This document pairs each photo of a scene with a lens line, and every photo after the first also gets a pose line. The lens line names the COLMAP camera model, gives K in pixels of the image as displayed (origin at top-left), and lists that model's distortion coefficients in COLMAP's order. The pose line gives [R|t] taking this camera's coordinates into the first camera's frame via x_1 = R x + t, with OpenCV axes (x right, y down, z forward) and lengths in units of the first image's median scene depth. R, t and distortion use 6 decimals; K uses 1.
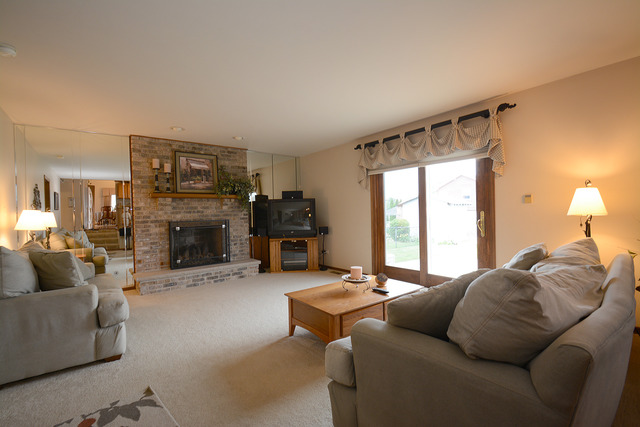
lens RADIAL K [[286.2, 0, 313.9], [0, 286.2, 215.8], [0, 0, 1]] dist [-0.001721, -0.001124]
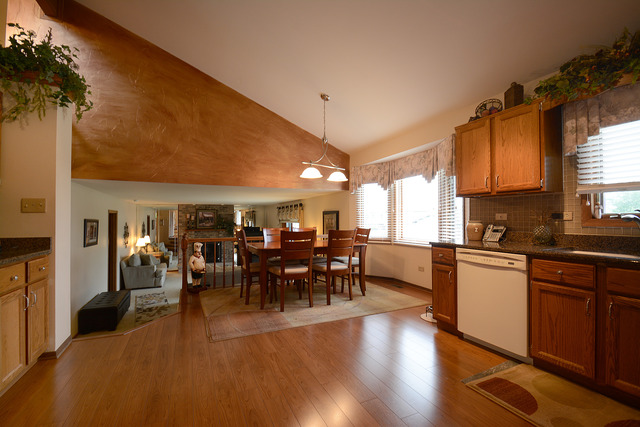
lens RADIAL K [[286.2, 0, 318.0], [0, 286.2, 216.1], [0, 0, 1]] dist [-0.001721, -0.001124]
pose [[0.972859, 0.022155, -0.230337, 0.974690], [-0.026567, 0.999518, -0.016071, -0.174867], [0.229870, 0.021754, 0.972978, -0.972475]]
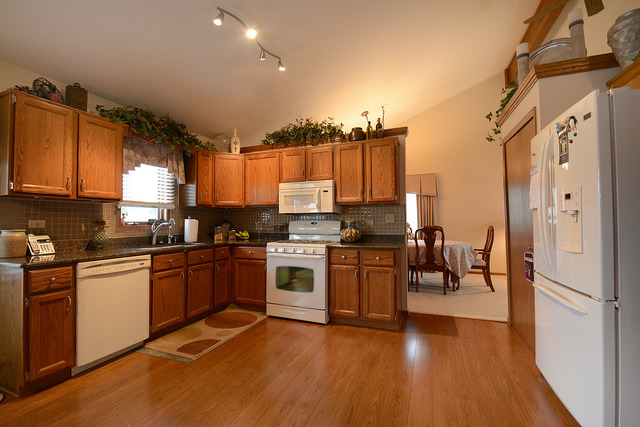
lens RADIAL K [[286.2, 0, 306.5], [0, 286.2, 216.9], [0, 0, 1]] dist [-0.001721, -0.001124]
pose [[-0.484642, 0.045759, 0.873515, 0.514787], [0.030646, 0.998906, -0.035324, -0.173739], [-0.874176, 0.009650, -0.485514, -0.413084]]
